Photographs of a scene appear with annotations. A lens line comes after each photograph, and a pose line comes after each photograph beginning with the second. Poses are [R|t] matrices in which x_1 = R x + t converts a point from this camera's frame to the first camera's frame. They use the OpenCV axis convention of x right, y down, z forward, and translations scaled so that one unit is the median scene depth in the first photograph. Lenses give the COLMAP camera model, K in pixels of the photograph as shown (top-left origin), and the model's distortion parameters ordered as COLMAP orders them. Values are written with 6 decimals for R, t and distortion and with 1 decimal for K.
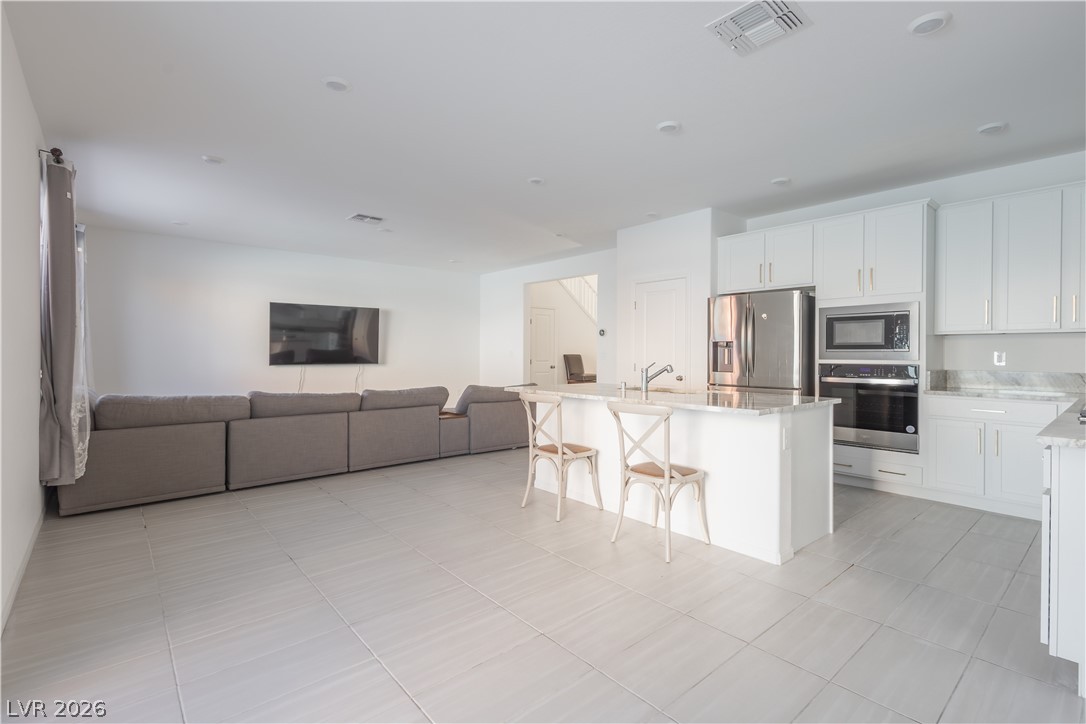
lens RADIAL K [[507.4, 0, 550.1], [0, 507.4, 360.3], [0, 0, 1]] dist [0.013207, -0.001872]
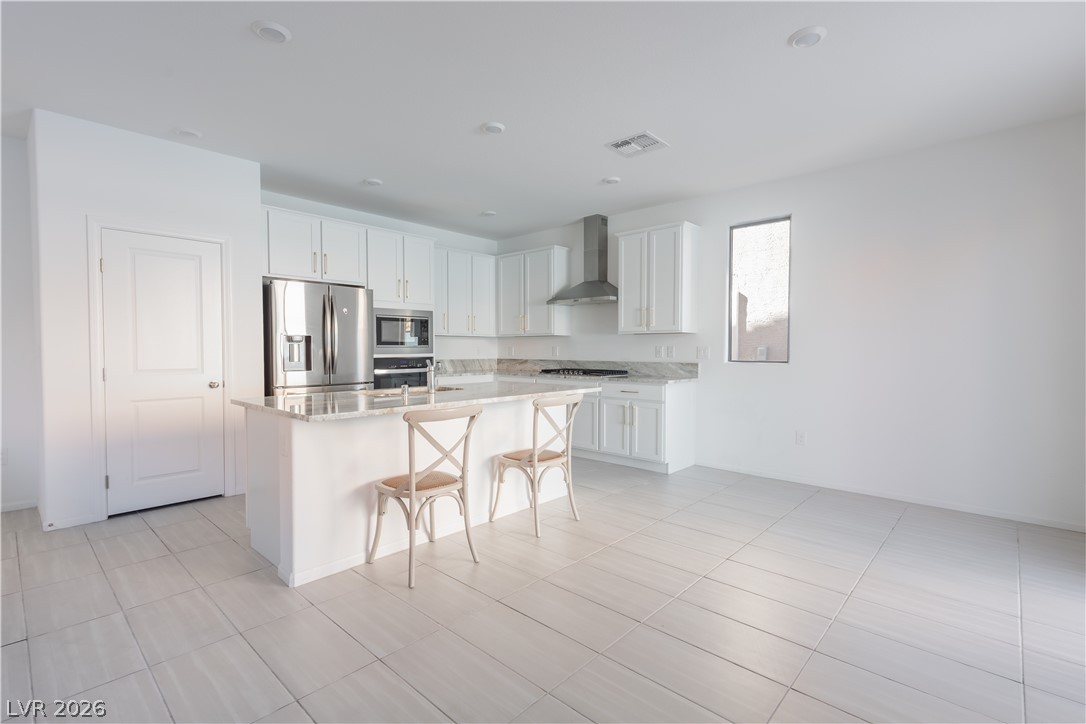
lens RADIAL K [[507.4, 0, 542.1], [0, 507.4, 353.9], [0, 0, 1]] dist [0.013207, -0.001872]
pose [[-0.107006, -0.002924, 0.994254, -0.615258], [0.019562, 0.999796, 0.005046, -0.001123], [-0.994066, 0.019990, -0.106927, 0.779200]]
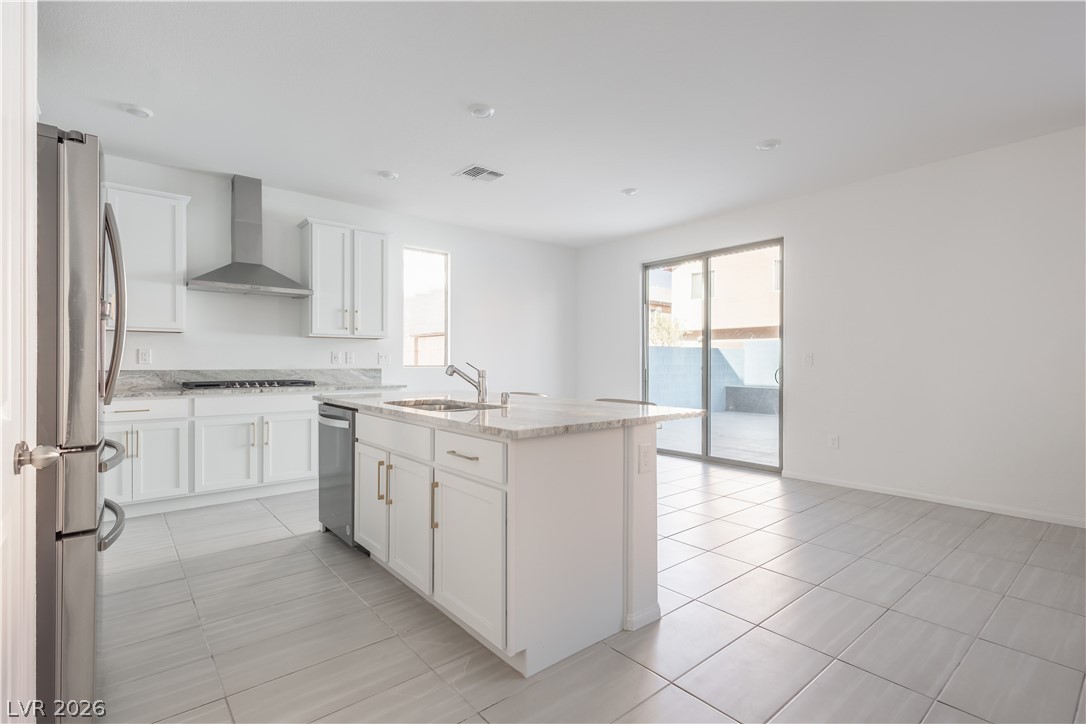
lens RADIAL K [[507.4, 0, 547.3], [0, 507.4, 362.6], [0, 0, 1]] dist [0.013207, -0.001872]
pose [[-0.999506, 0.006772, 0.030683, 0.053677], [0.007402, 0.999763, 0.020477, -0.003544], [-0.030537, 0.020694, -0.999319, 1.481159]]
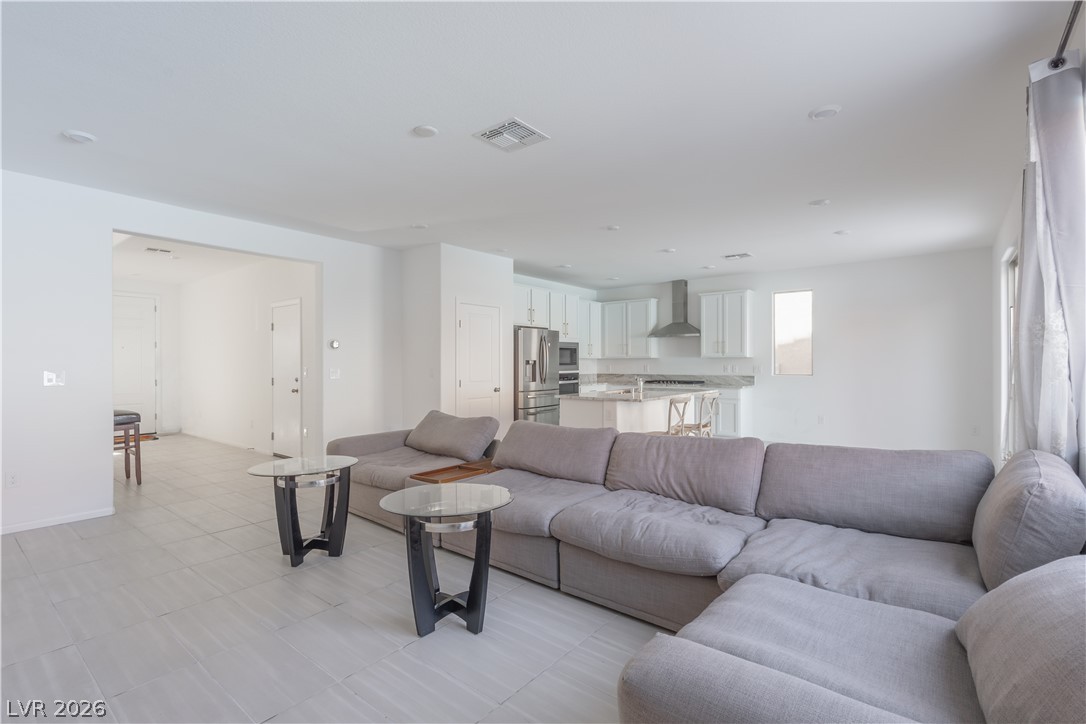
lens RADIAL K [[507.4, 0, 544.3], [0, 507.4, 360.4], [0, 0, 1]] dist [0.013207, -0.001872]
pose [[-0.175495, 0.013365, 0.984390, -1.202001], [0.021102, 0.999729, -0.009811, -0.022426], [-0.984254, 0.019051, -0.175730, 1.380423]]
